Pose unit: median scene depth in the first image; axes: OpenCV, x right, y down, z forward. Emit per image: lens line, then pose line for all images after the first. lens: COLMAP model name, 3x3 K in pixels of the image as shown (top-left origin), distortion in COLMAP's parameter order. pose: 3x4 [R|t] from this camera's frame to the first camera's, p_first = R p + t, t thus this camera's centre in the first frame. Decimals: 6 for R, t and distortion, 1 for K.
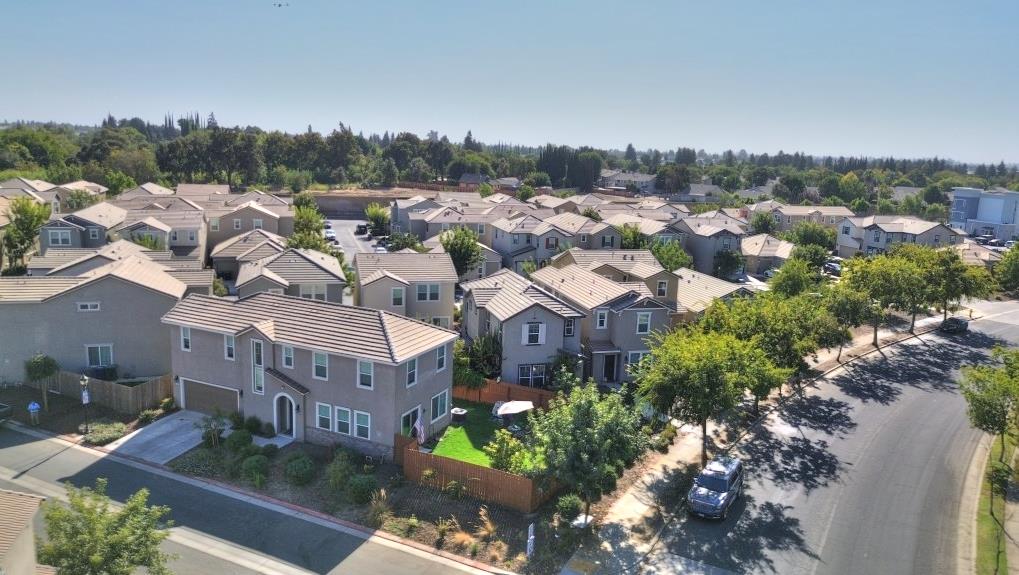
lens RADIAL K [[723.3, 0, 509.5], [0, 723.3, 287.5], [0, 0, 1]] dist [0.070659, -0.075380]
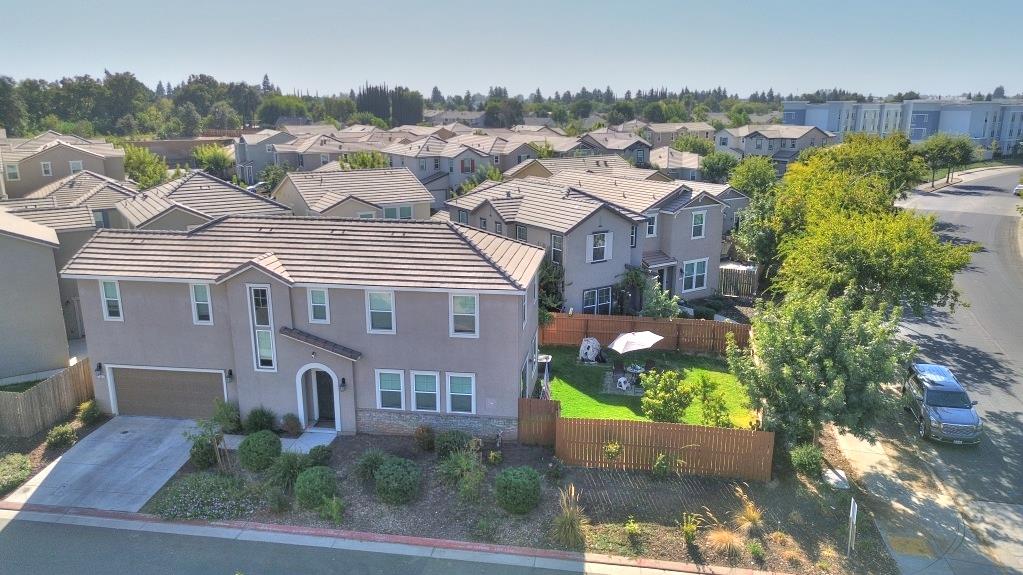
lens RADIAL K [[724.8, 0, 513.5], [0, 724.8, 283.6], [0, 0, 1]] dist [0.070219, -0.075334]
pose [[0.958309, -0.110495, 0.263503, -0.270440], [0.094665, 0.992897, 0.072075, 0.041898], [-0.269595, -0.044125, 0.961962, 0.312396]]
